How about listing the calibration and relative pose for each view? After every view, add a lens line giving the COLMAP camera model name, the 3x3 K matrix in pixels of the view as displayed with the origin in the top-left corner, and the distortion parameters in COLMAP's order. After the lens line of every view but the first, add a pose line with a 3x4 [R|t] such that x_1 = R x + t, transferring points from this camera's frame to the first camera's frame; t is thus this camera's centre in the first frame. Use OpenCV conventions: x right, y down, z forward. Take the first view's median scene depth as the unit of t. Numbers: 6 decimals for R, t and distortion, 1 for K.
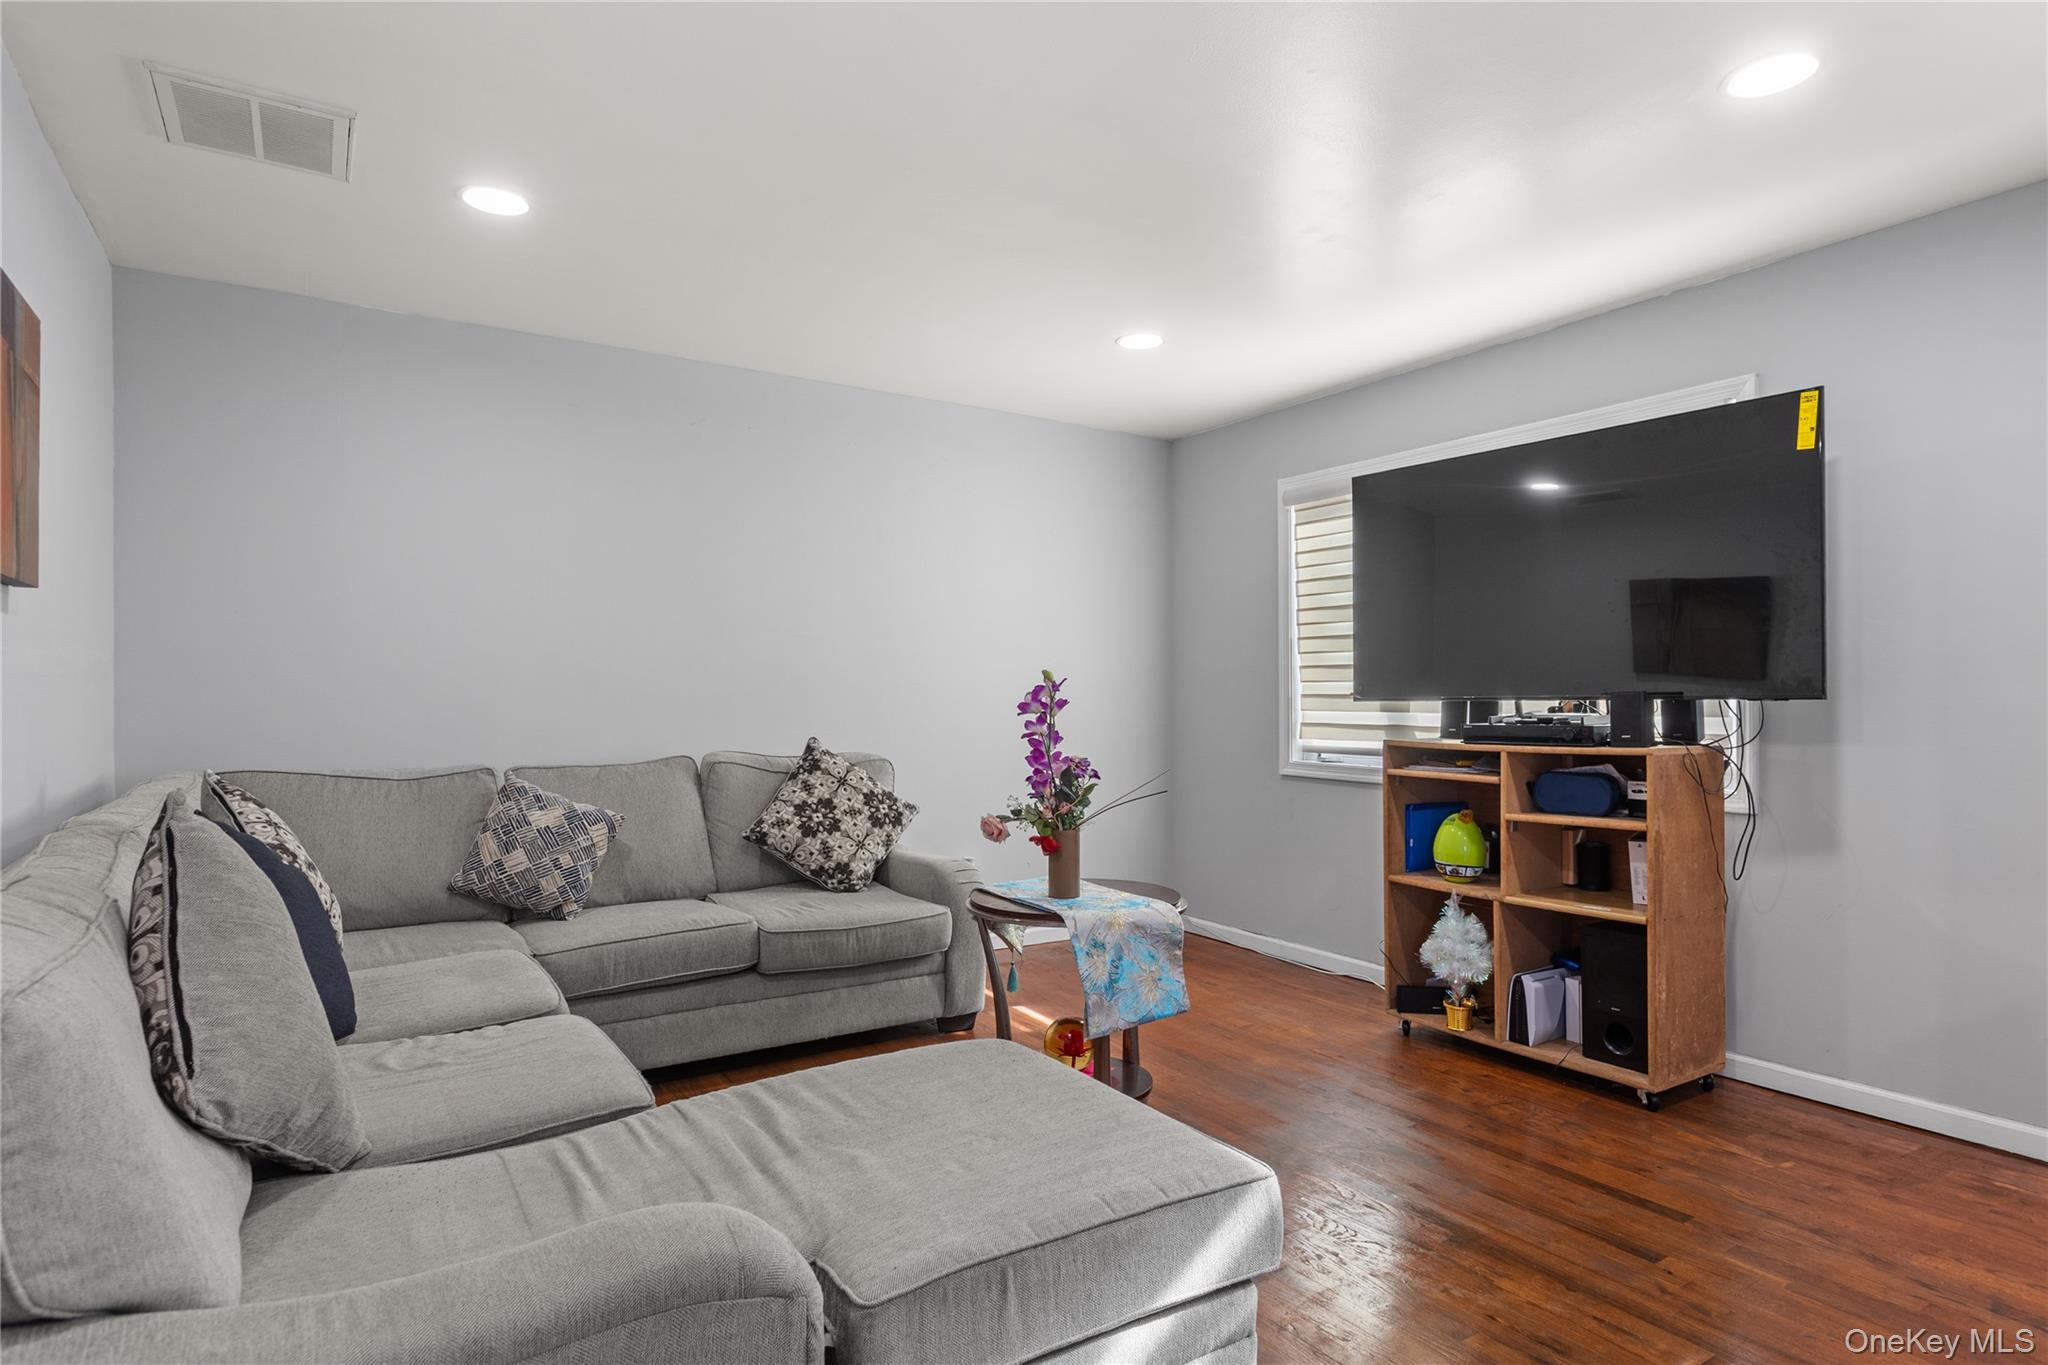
lens RADIAL K [[1100.0, 0, 1028.3], [0, 1100.0, 686.8], [0, 0, 1]] dist [0.000844, 0.000396]
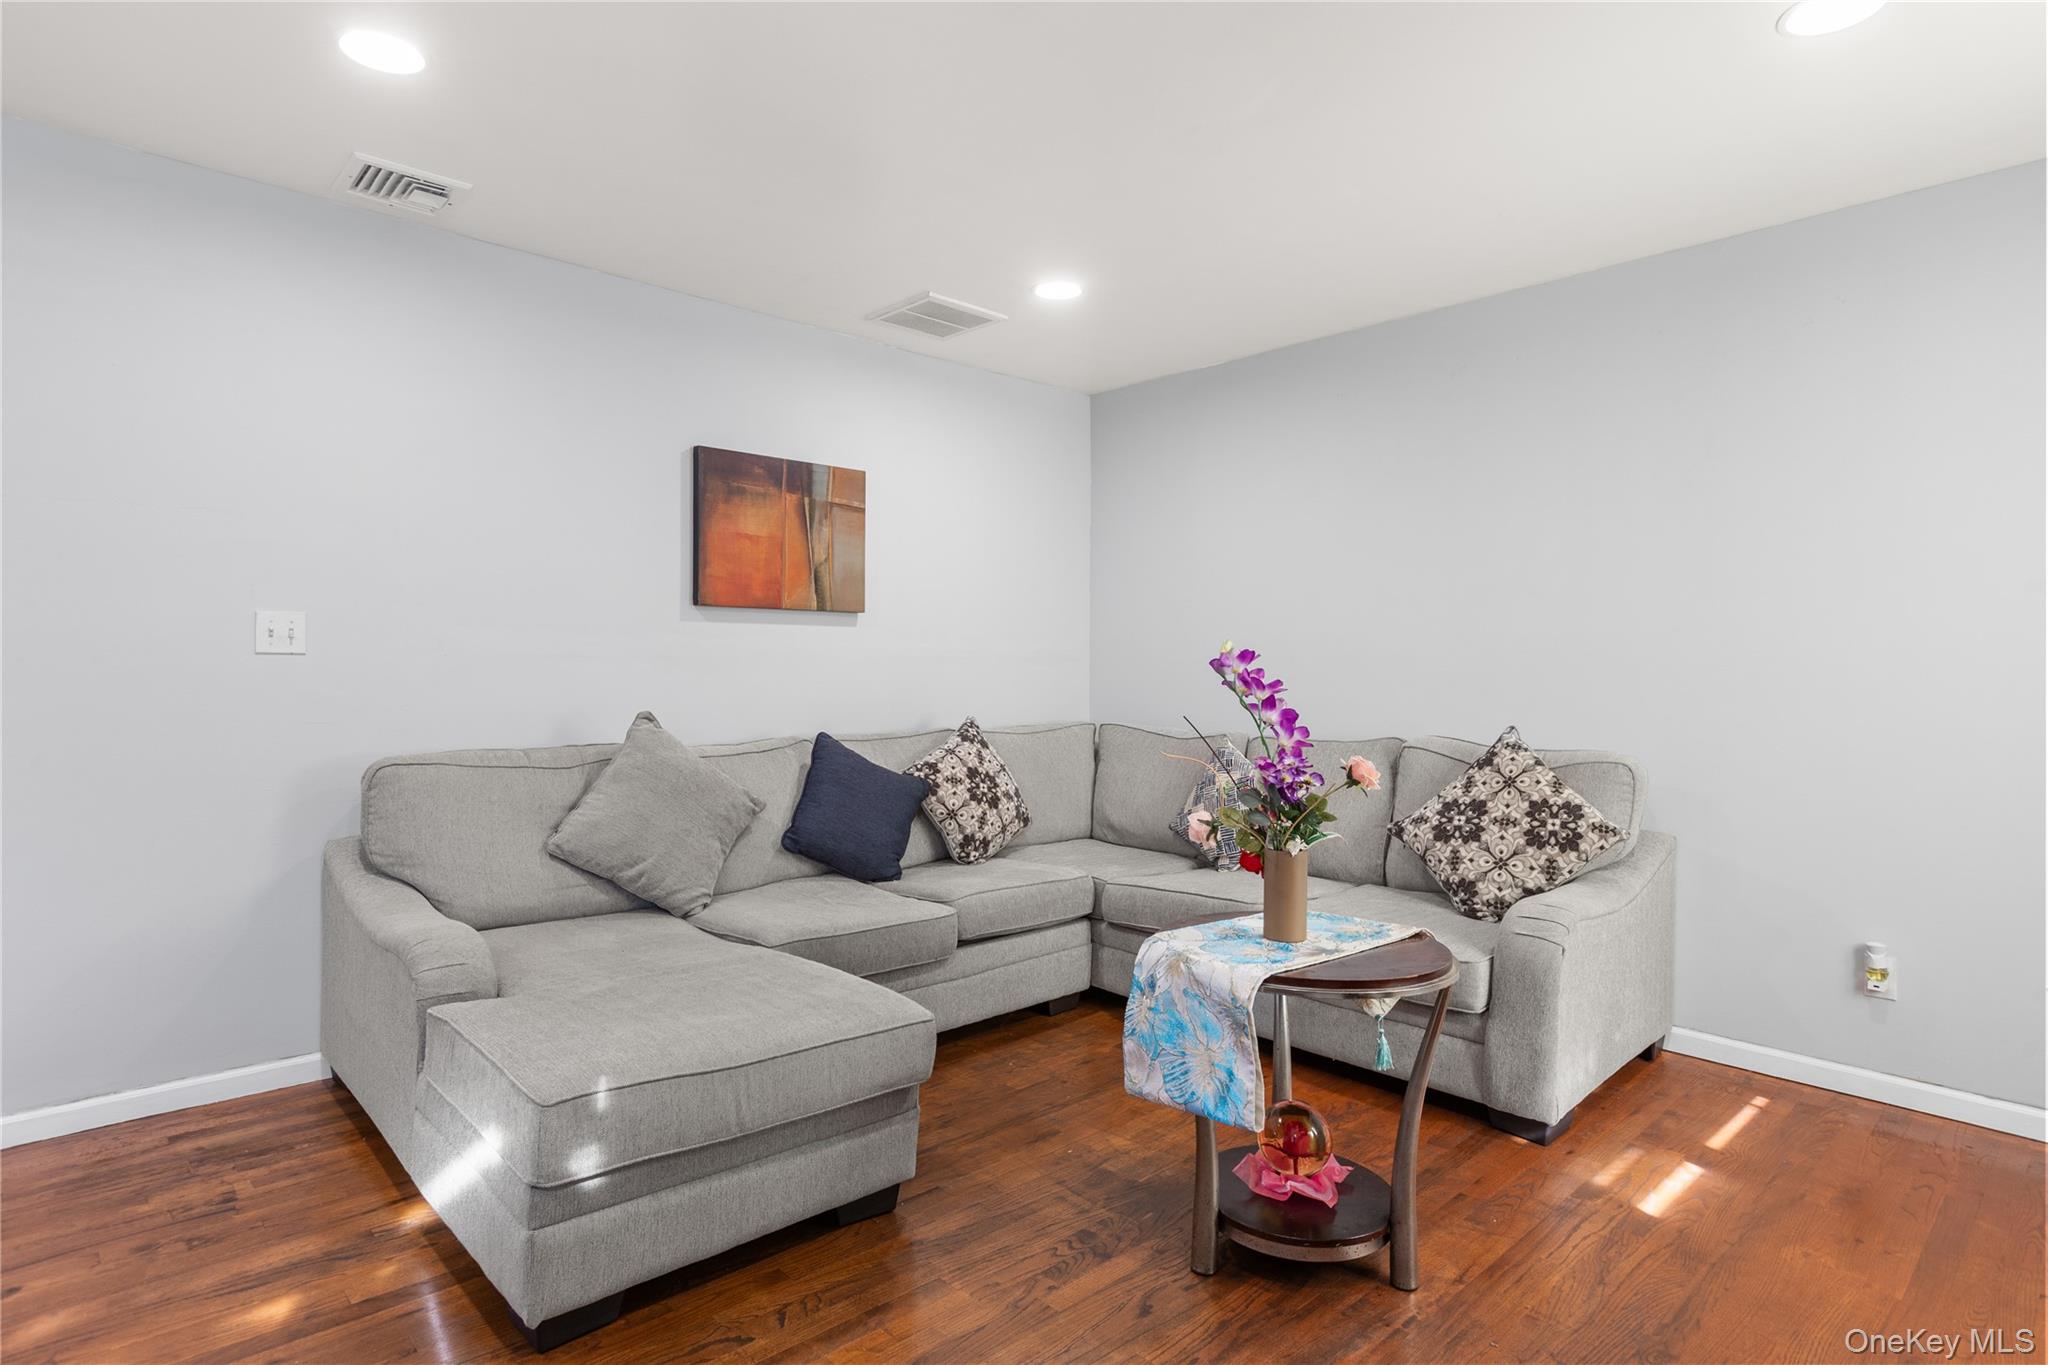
lens RADIAL K [[1100.0, 0, 1030.0], [0, 1100.0, 680.1], [0, 0, 1]] dist [0.000844, 0.000396]
pose [[0.170823, 0.013343, -0.985211, 0.561062], [0.006173, 0.999874, 0.014611, -0.001890], [0.985282, -0.008577, 0.170720, 0.527105]]
